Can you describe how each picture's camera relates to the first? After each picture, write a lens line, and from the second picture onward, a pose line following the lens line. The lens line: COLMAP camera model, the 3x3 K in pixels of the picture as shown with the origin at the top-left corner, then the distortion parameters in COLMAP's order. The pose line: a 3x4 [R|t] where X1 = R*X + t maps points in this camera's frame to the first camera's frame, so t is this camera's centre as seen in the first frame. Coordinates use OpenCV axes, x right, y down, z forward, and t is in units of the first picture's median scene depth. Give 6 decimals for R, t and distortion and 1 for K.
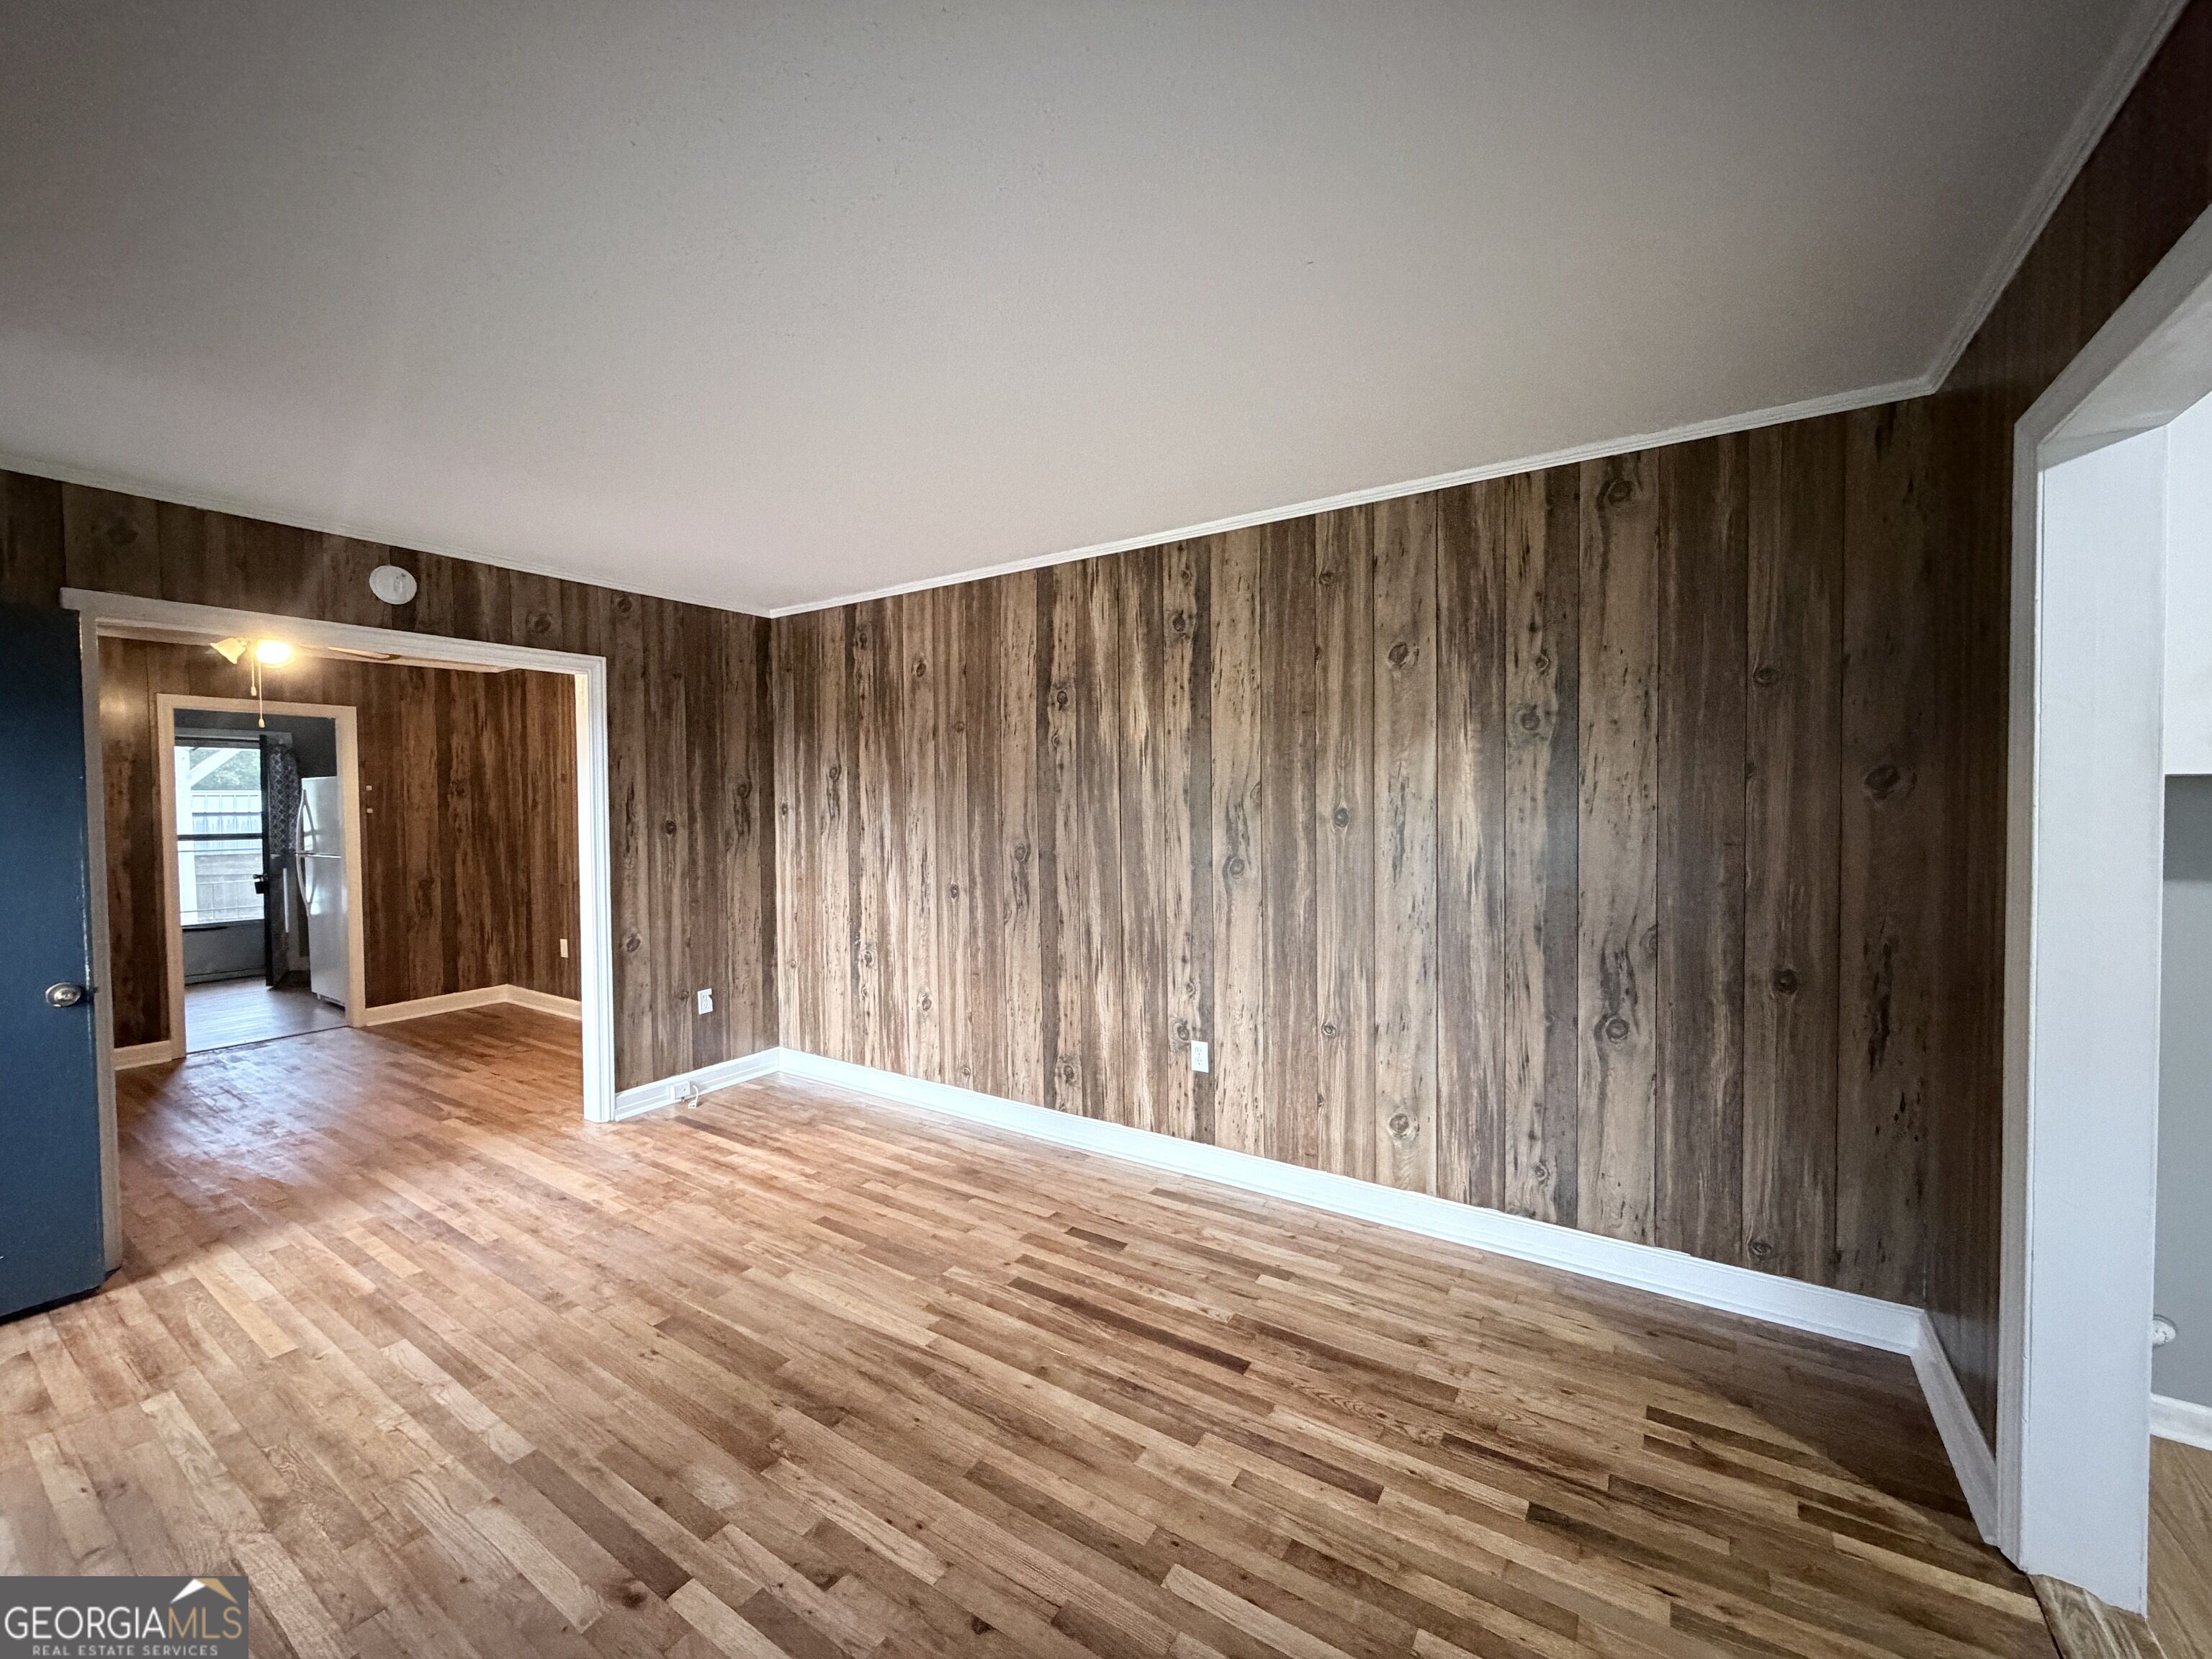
lens RADIAL K [[877.9, 0, 1101.1], [0, 877.9, 826.6], [0, 0, 1]] dist [0.000395, -0.000303]
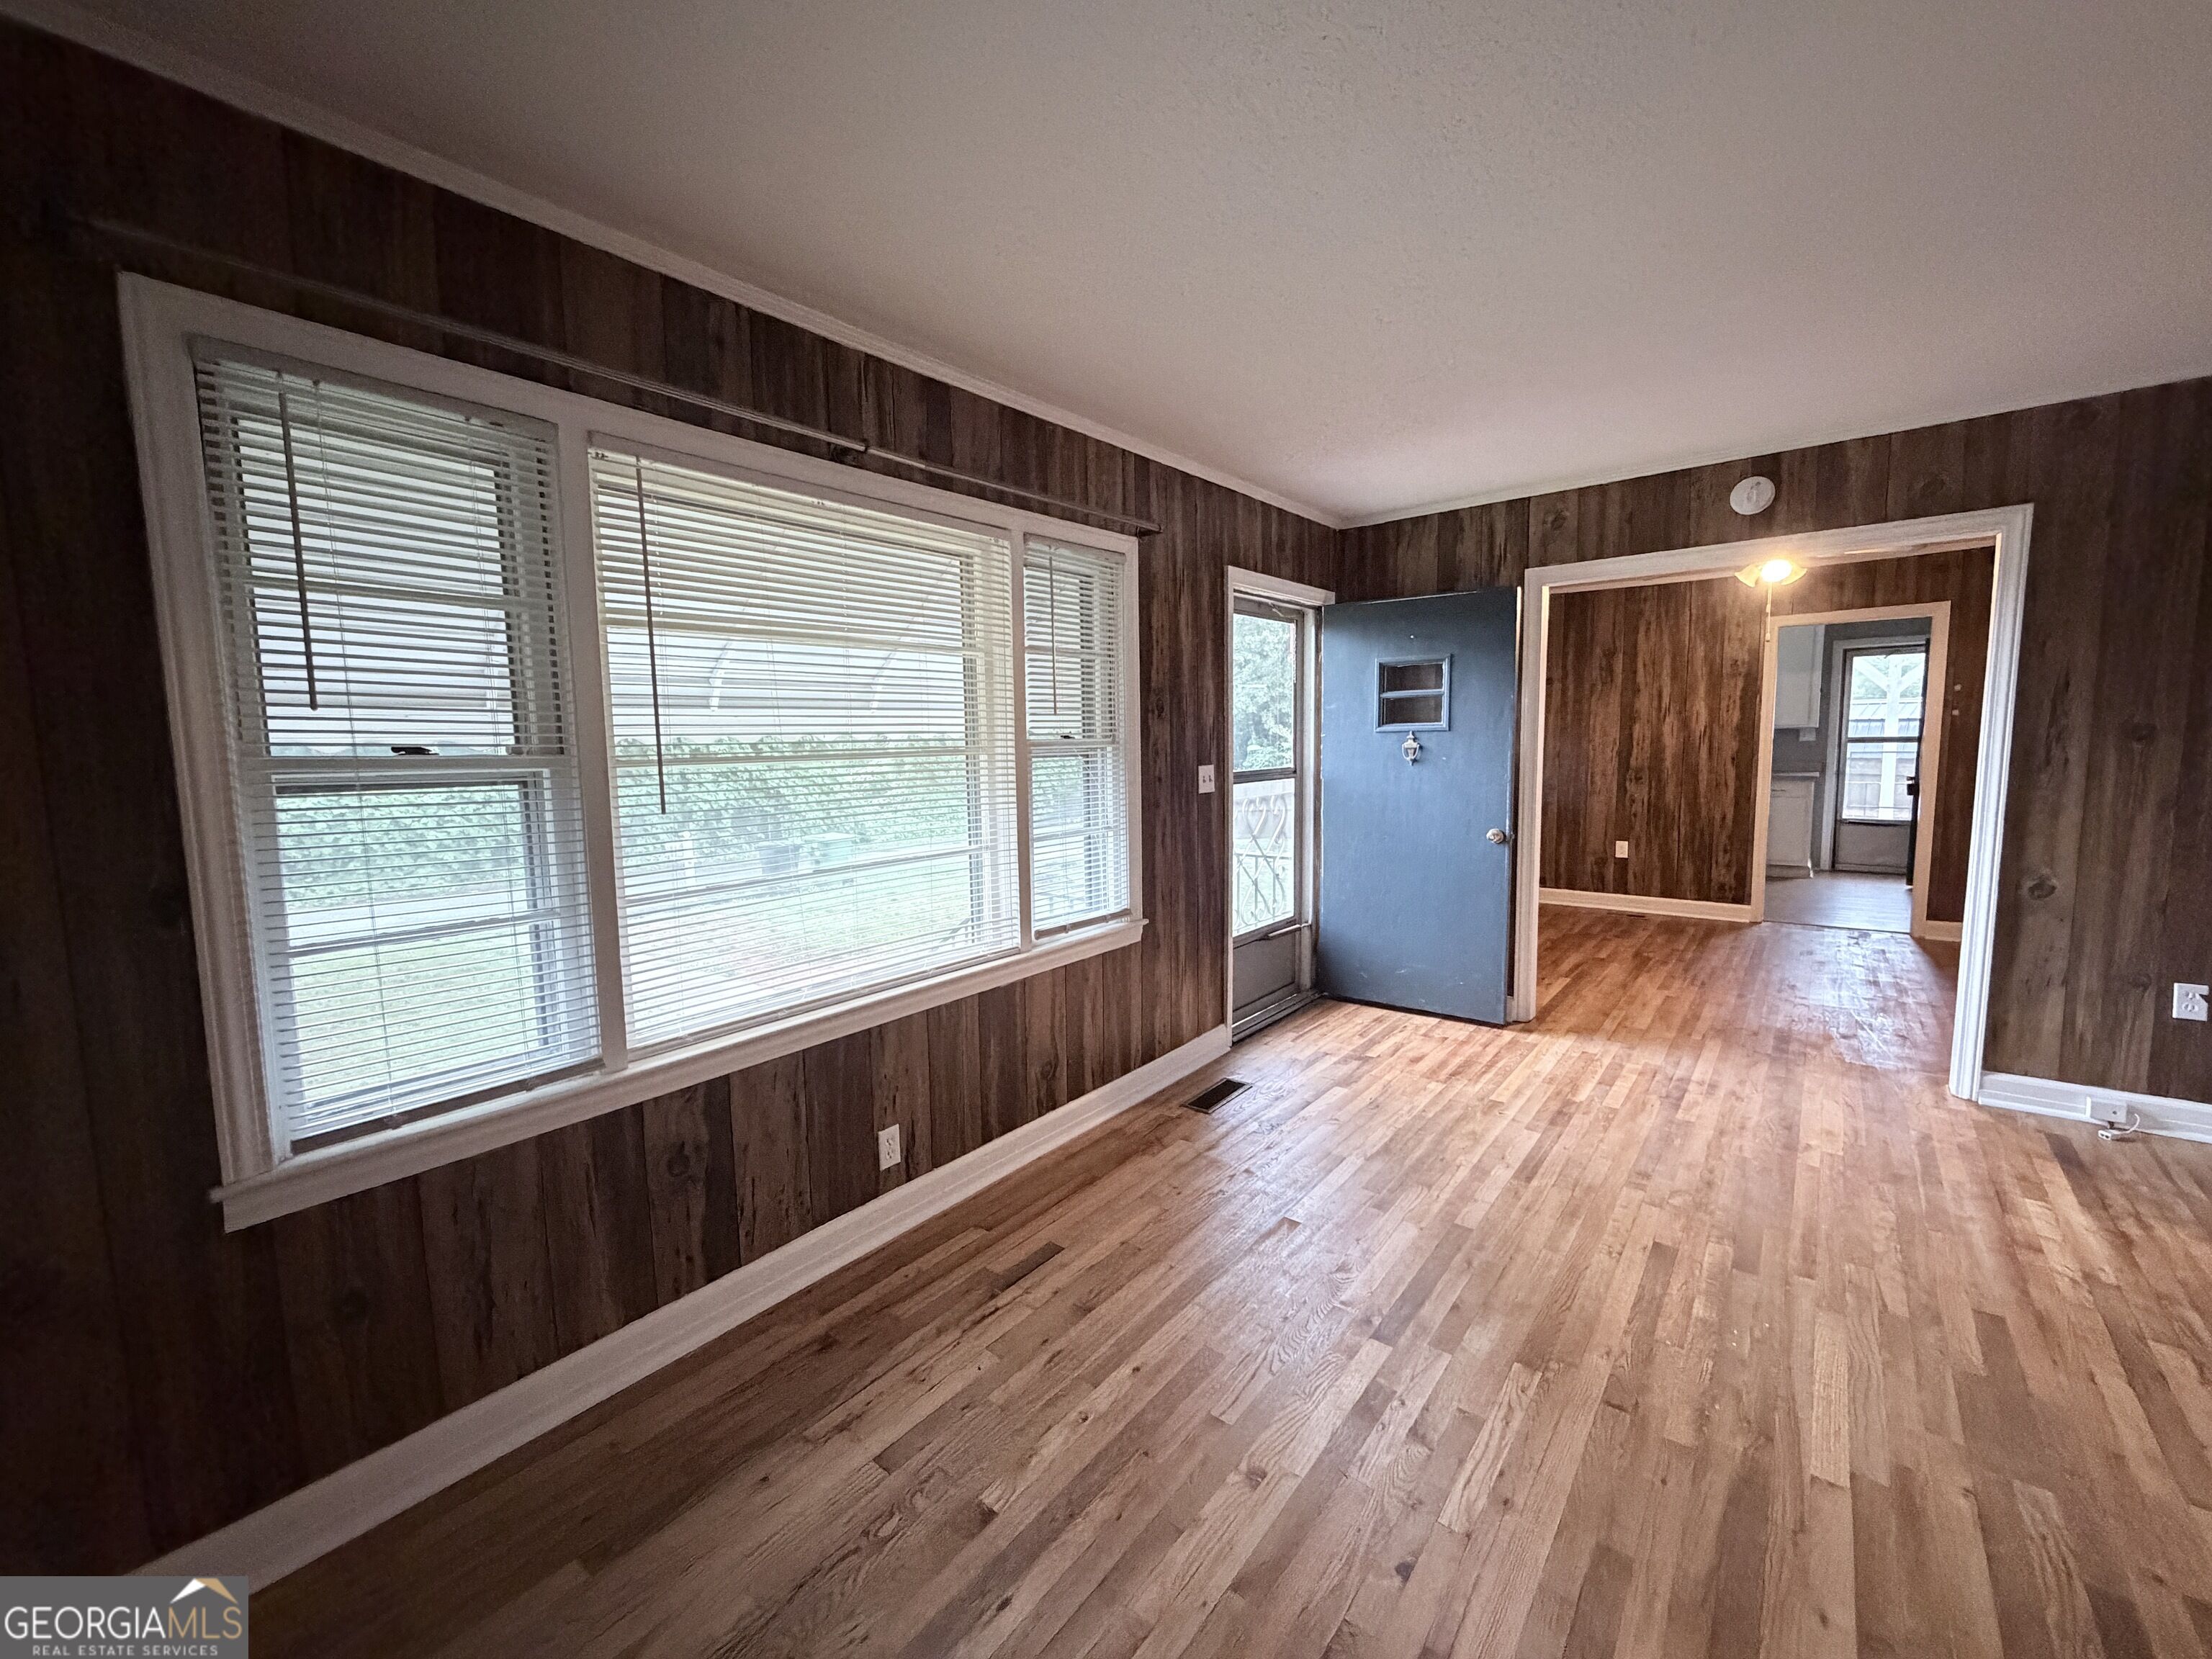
lens RADIAL K [[877.9, 0, 1101.1], [0, 877.9, 826.6], [0, 0, 1]] dist [0.000395, -0.000303]
pose [[-0.097182, 0.112633, -0.988873, 0.334833], [-0.005394, 0.993502, 0.113690, 0.000280], [0.995252, 0.016383, -0.095943, 0.335635]]
